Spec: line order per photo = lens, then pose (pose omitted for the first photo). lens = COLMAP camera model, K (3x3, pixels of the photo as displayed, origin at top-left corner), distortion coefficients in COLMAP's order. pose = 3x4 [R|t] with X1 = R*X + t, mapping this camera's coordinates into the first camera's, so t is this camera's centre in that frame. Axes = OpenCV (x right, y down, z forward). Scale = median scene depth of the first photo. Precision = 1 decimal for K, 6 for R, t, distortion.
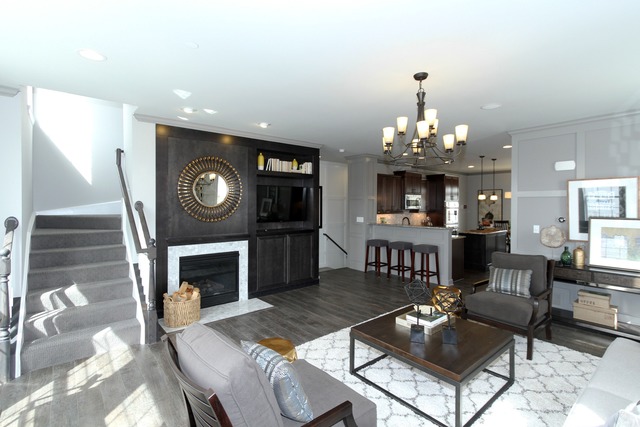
lens RADIAL K [[305.9, 0, 322.2], [0, 305.9, 210.5], [0, 0, 1]] dist [0.002203, 0.000269]
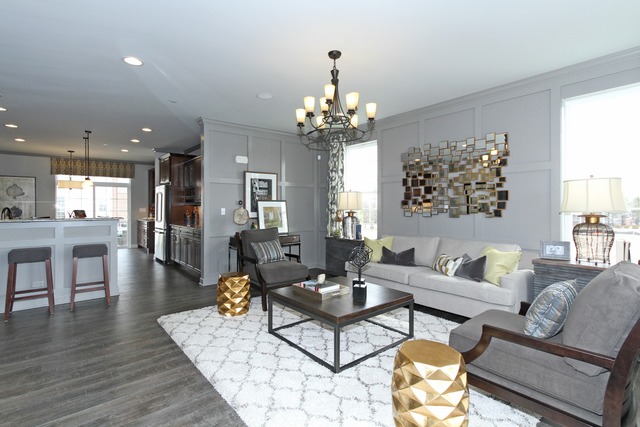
lens RADIAL K [[305.9, 0, 322.2], [0, 305.9, 210.5], [0, 0, 1]] dist [0.002203, 0.000269]
pose [[0.005889, -0.013845, 0.999887, -0.408023], [0.022147, 0.999661, 0.013711, 0.046149], [-0.999737, 0.022064, 0.006194, 0.577111]]
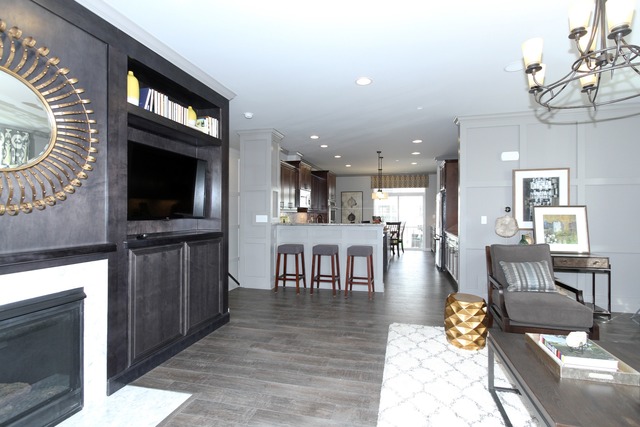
lens RADIAL K [[303.5, 0, 335.0], [0, 303.5, 215.0], [0, 0, 1]] dist [0.003888, 0.000409]
pose [[0.805004, -0.005030, 0.593248, -0.239417], [0.013287, 0.999866, -0.009551, 0.044510], [-0.593121, 0.015571, 0.804963, 0.464646]]
